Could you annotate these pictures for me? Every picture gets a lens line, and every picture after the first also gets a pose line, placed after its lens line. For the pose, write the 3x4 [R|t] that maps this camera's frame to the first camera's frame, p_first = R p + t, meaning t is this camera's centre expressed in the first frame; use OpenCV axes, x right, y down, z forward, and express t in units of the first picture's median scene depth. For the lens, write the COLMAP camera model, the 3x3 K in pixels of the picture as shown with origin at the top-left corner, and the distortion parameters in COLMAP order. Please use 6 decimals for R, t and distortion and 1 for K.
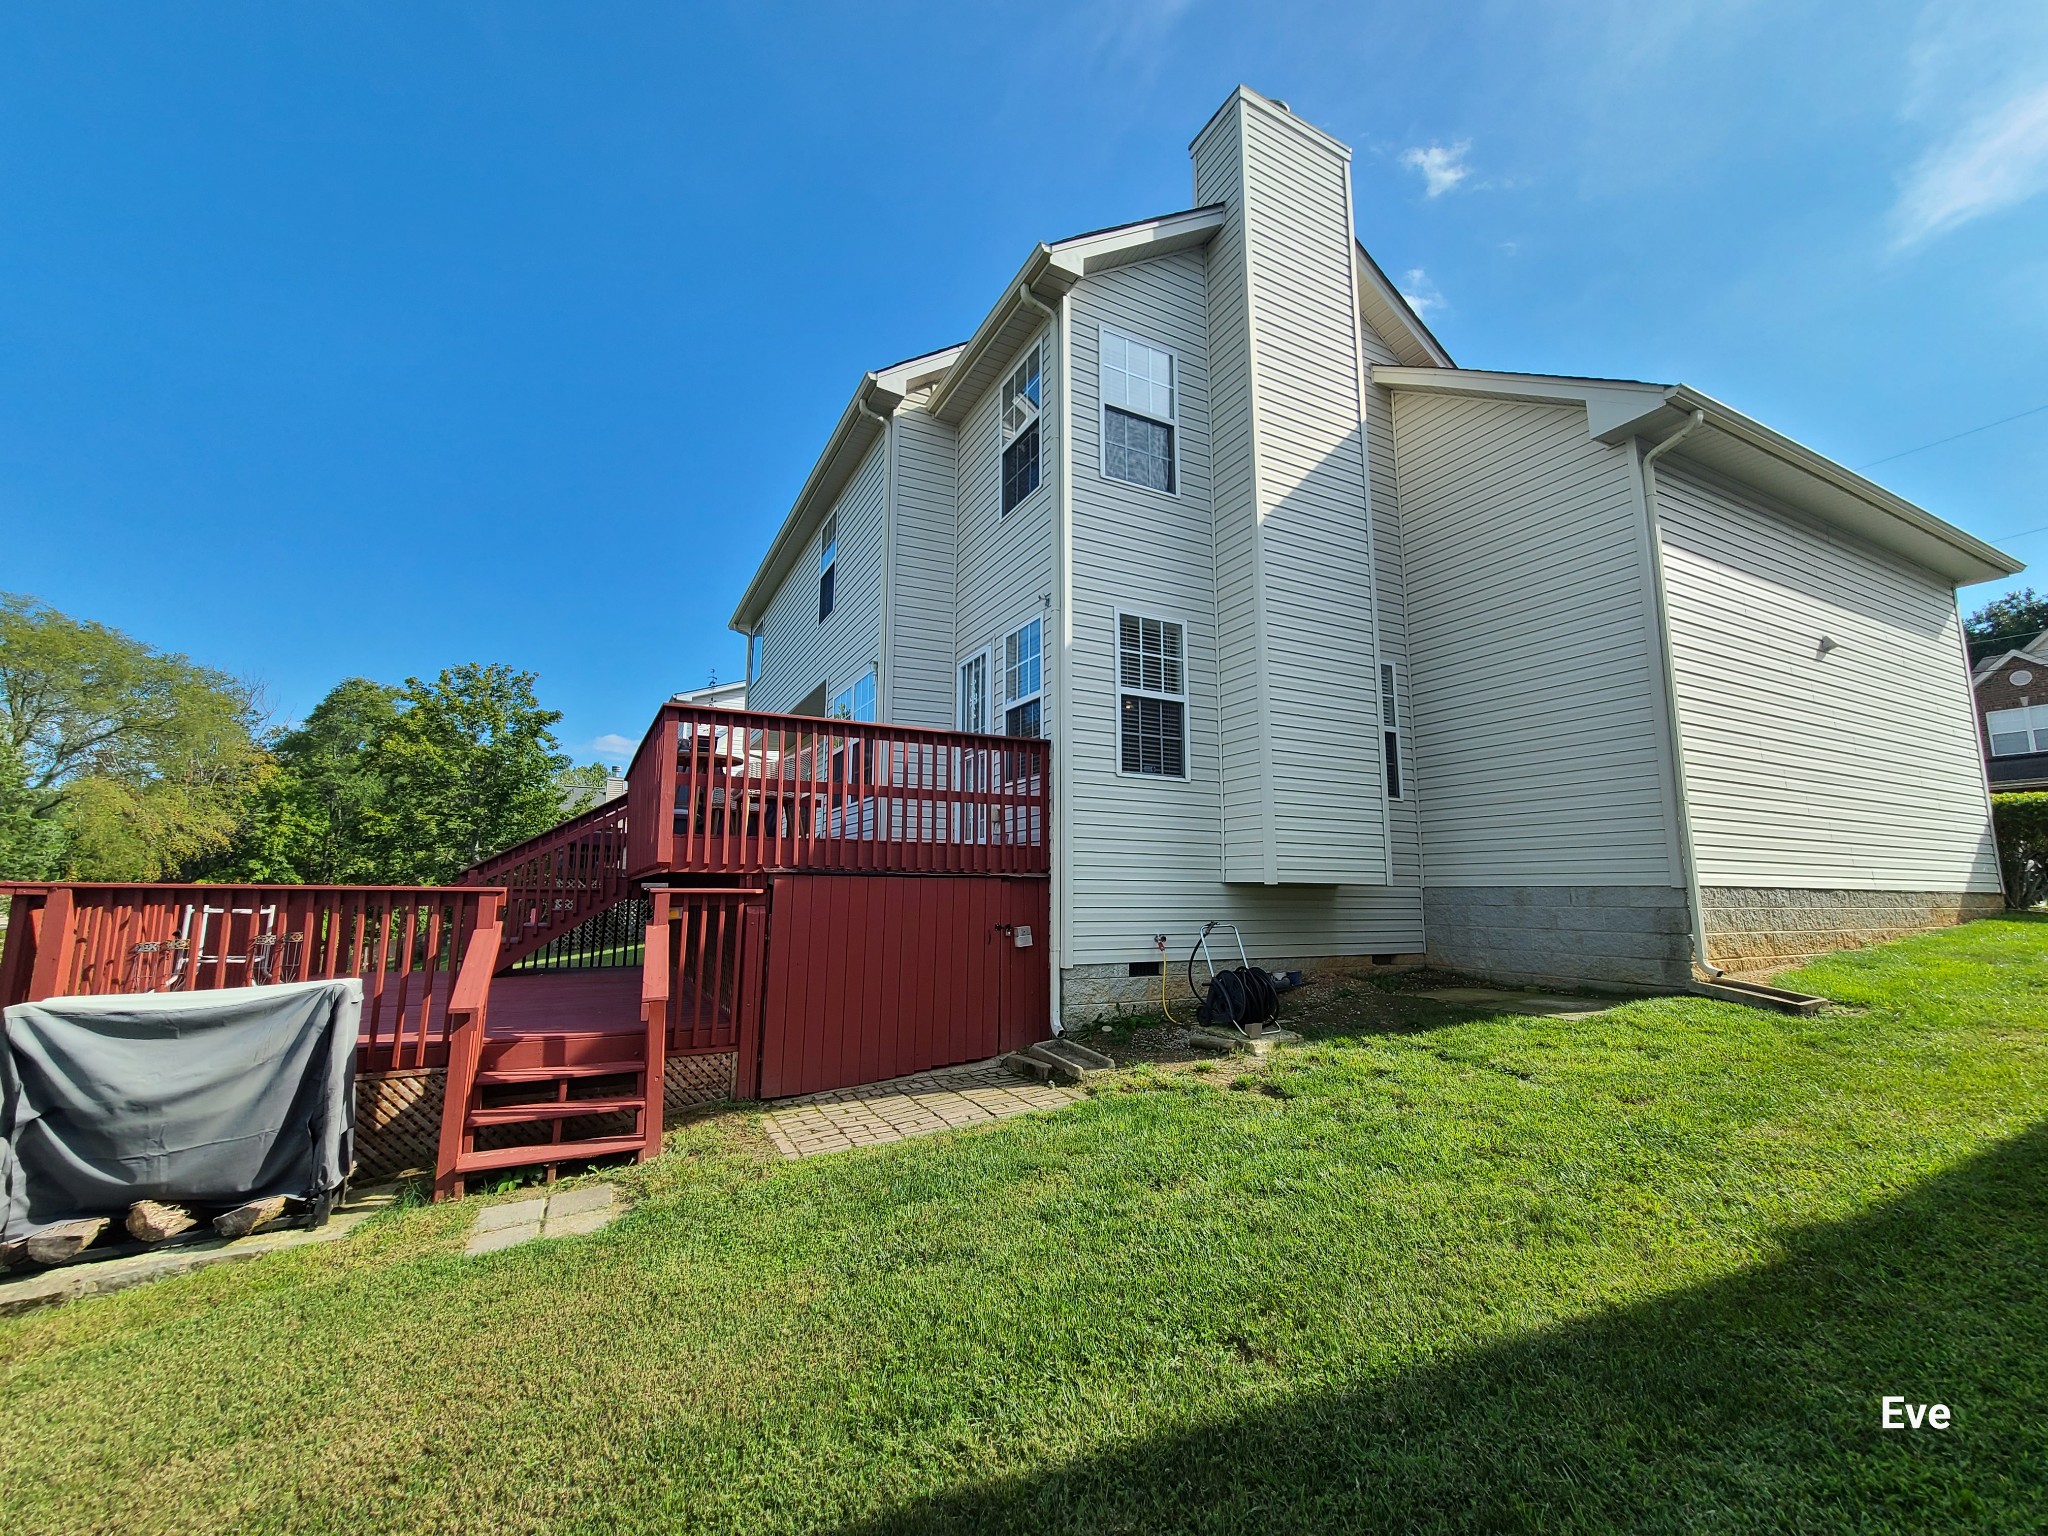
lens RADIAL K [[846.7, 0, 1024.0], [0, 846.7, 768.0], [0, 0, 1]] dist [0.011763, -0.000354]
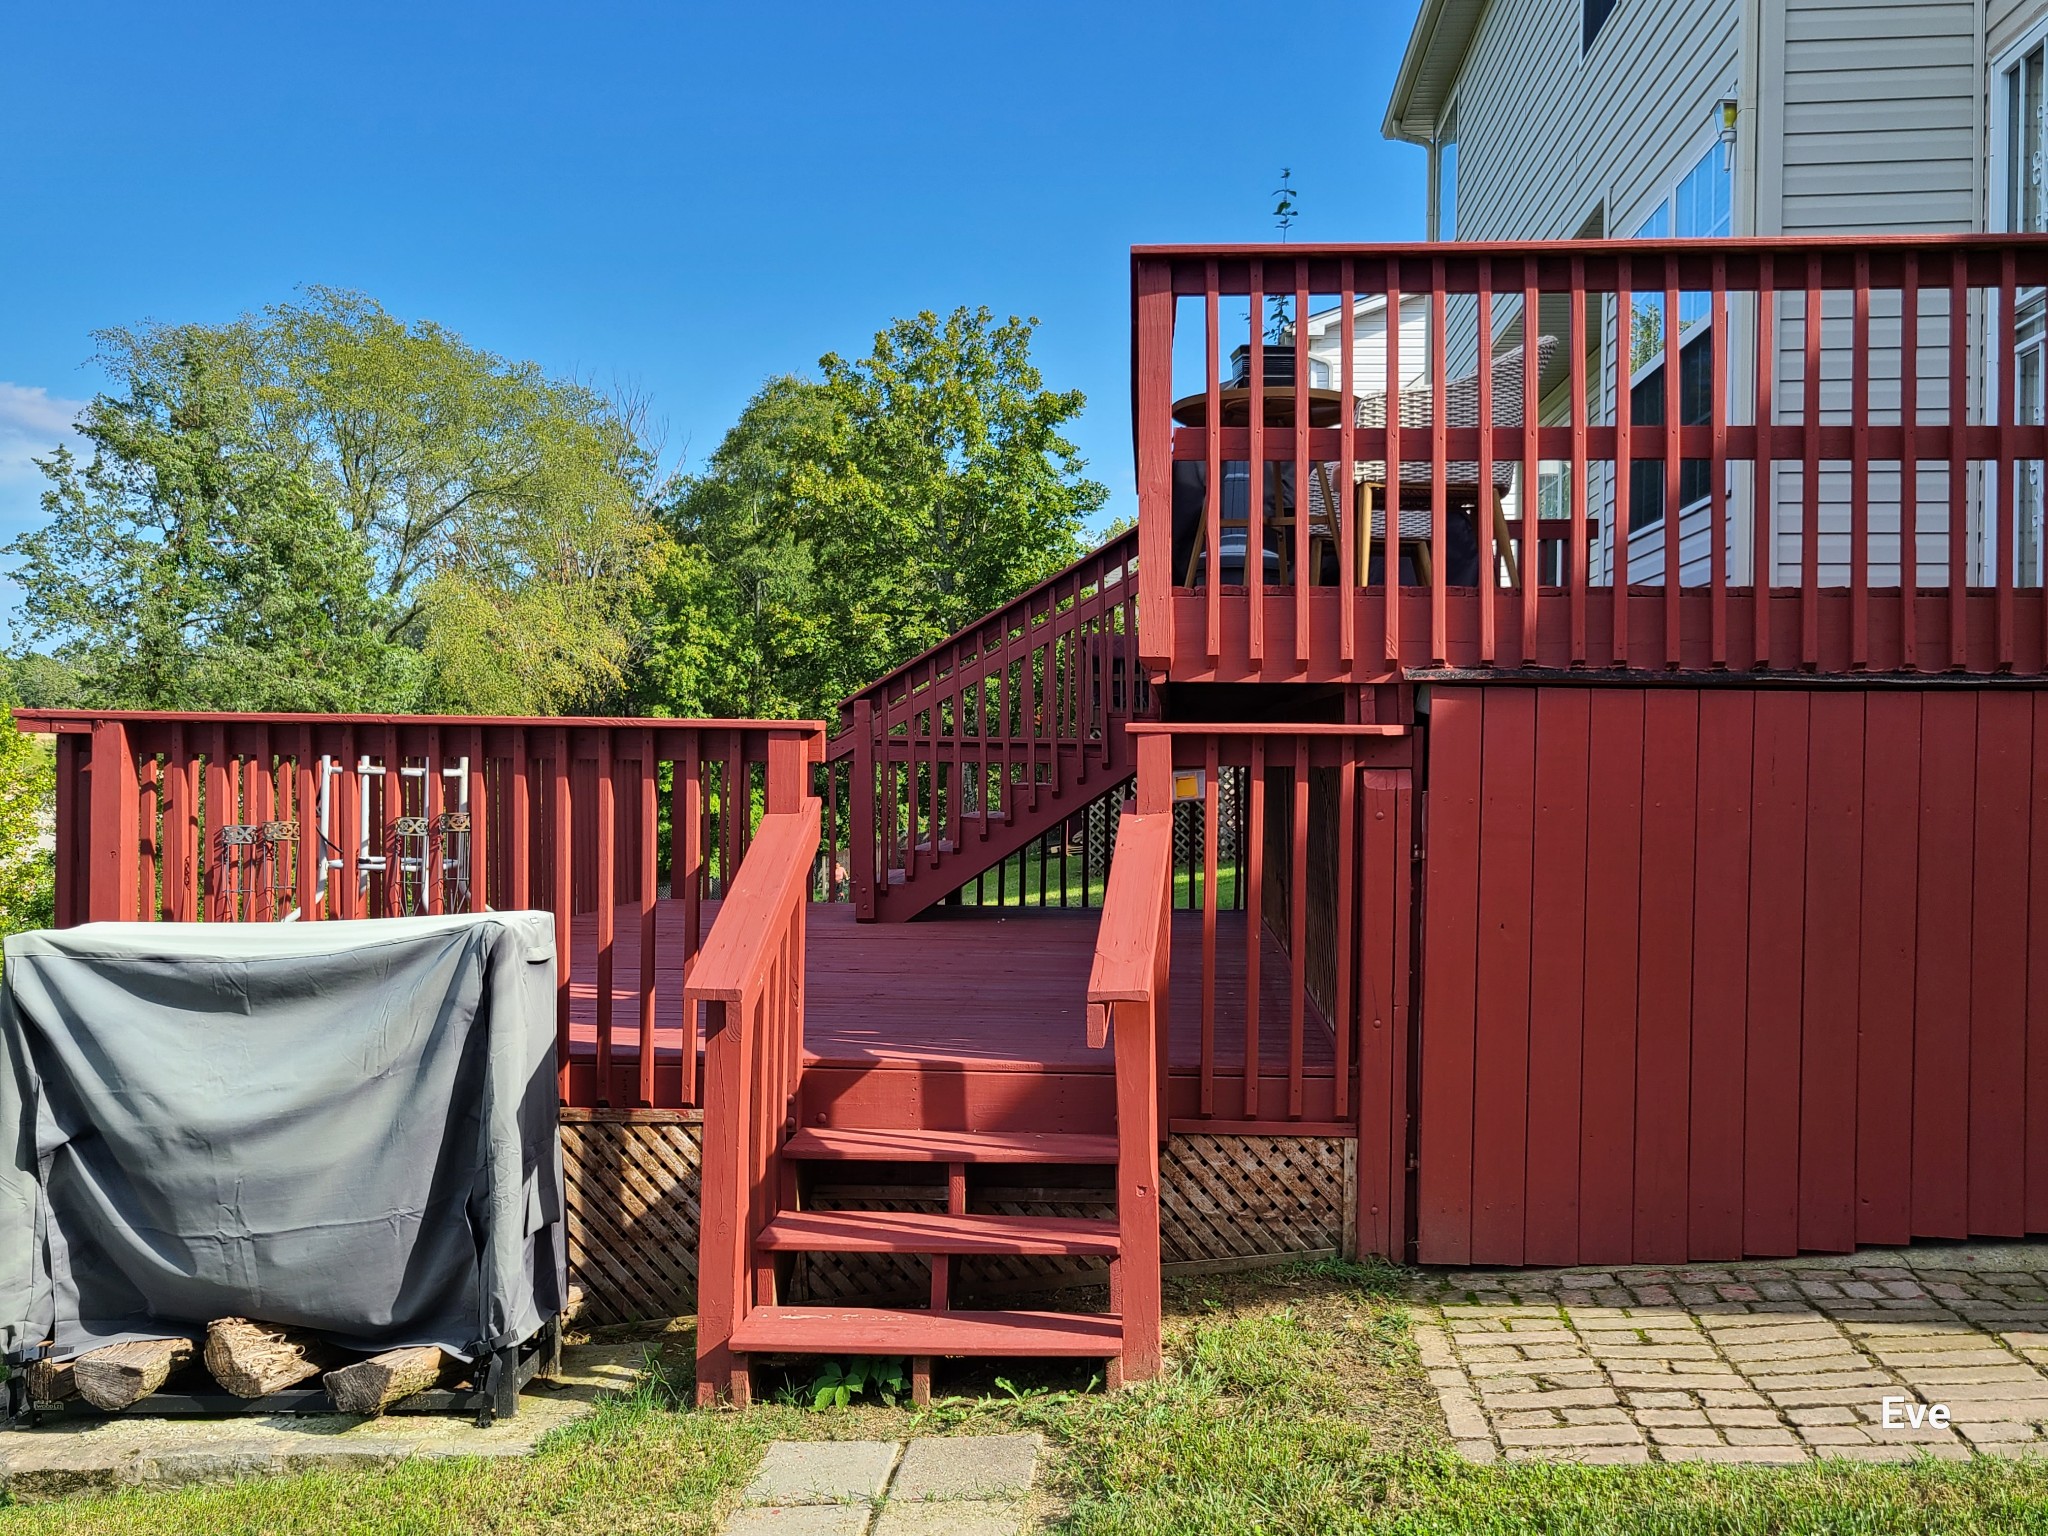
lens RADIAL K [[1934.6, 0, 1024.0], [0, 1934.6, 768.0], [0, 0, 1]] dist [0.050993, -0.021537]
pose [[0.857392, 0.002609, -0.514657, -0.013661], [0.073758, 0.989042, 0.127890, 0.051139], [0.509351, -0.147612, 0.847804, 0.238305]]
